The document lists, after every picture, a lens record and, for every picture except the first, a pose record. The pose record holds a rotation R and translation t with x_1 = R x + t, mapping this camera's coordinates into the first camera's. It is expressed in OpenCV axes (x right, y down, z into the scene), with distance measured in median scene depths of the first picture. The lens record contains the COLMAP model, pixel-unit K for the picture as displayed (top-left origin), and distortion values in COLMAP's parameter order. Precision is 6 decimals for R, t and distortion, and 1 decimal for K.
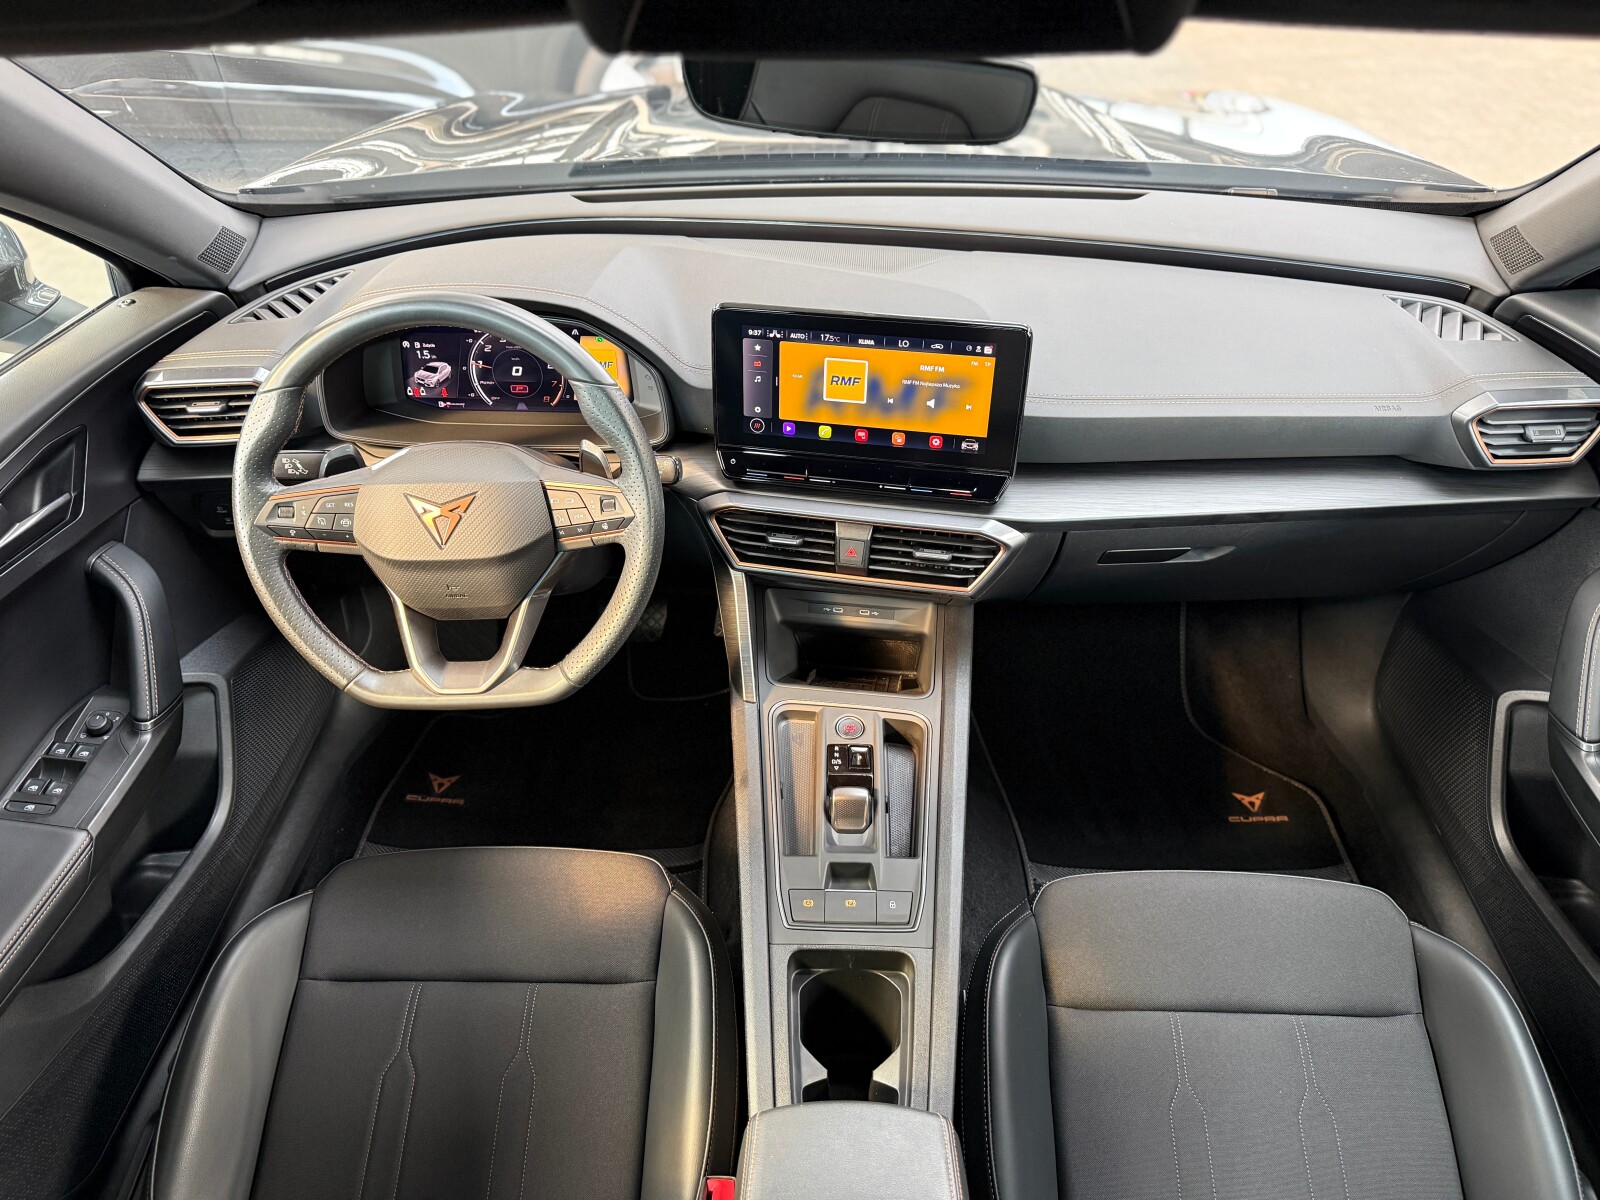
lens RADIAL K [[1141.6, 0, 815.7], [0, 1141.6, 610.8], [0, 0, 1]] dist [0.041458, -0.072859]
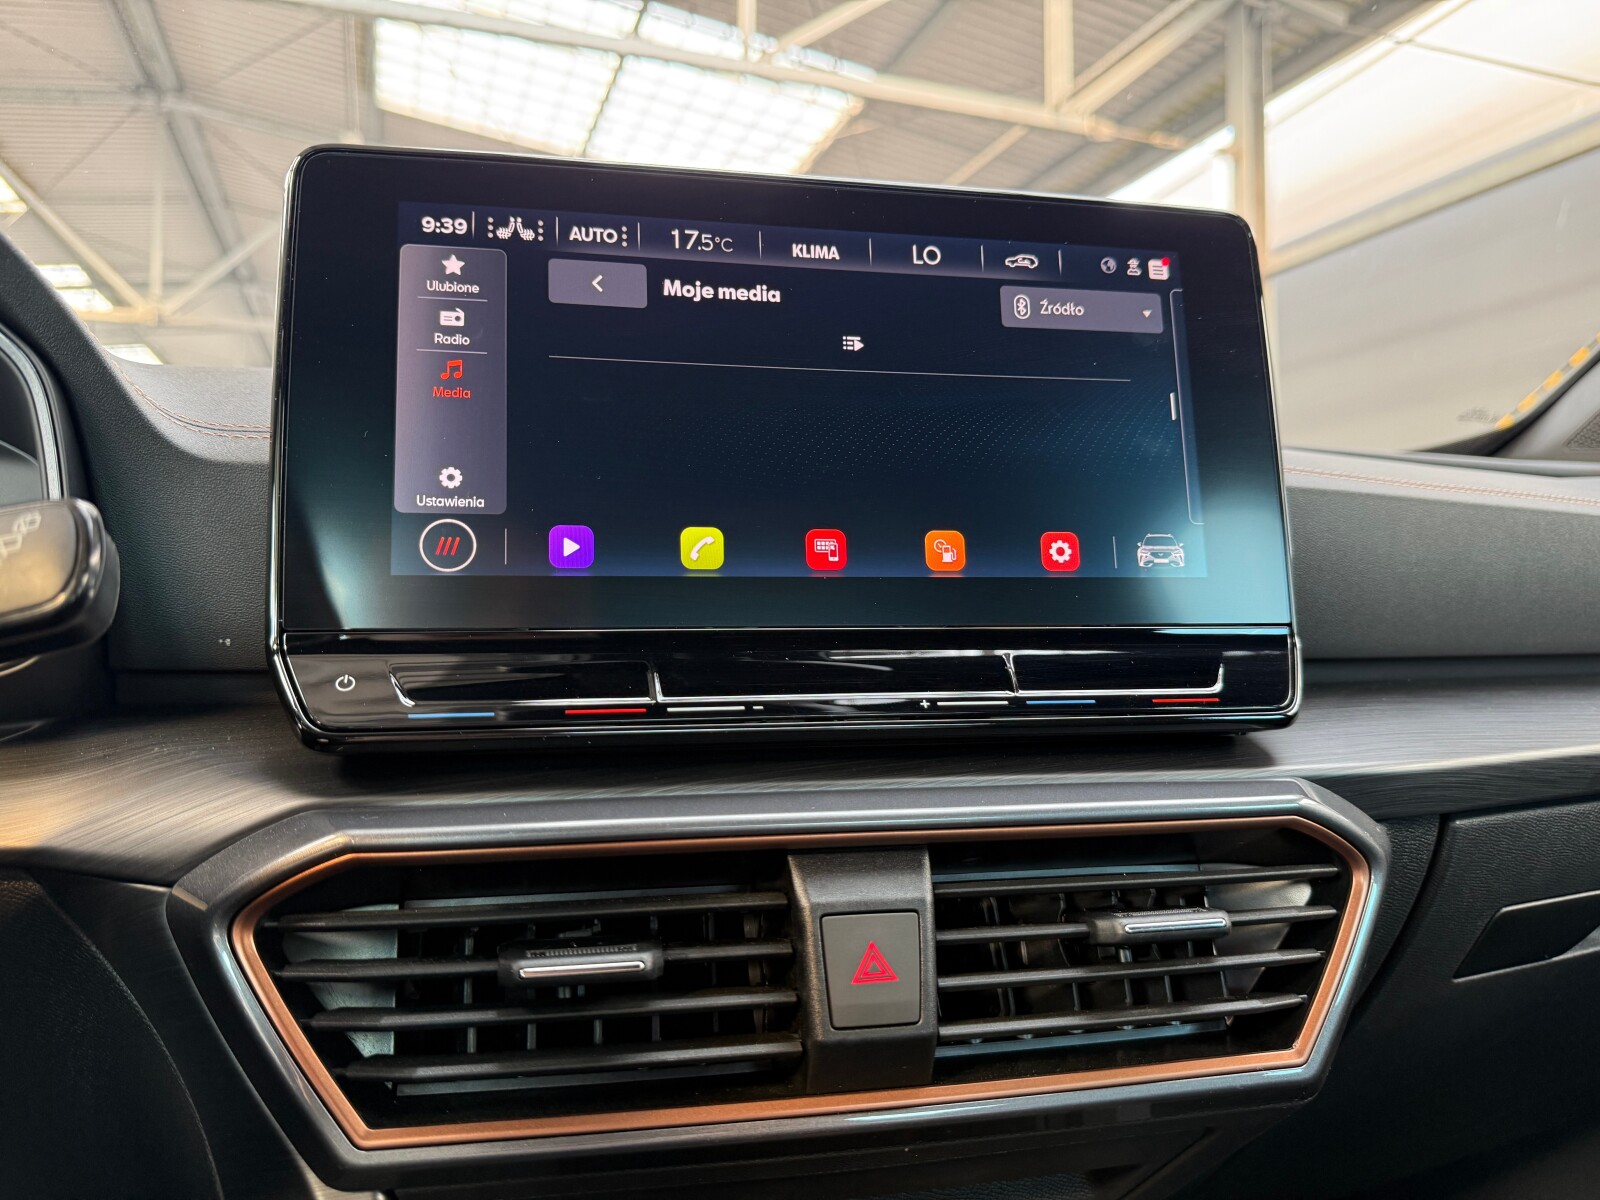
lens RADIAL K [[1141.6, 0, 802.7], [0, 1141.6, 602.5], [0, 0, 1]] dist [0.041458, -0.072859]
pose [[0.920047, 0.007291, 0.391739, -0.081935], [0.238748, 0.782331, -0.575288, 0.026880], [-0.310664, 0.622820, 0.718041, 0.799042]]
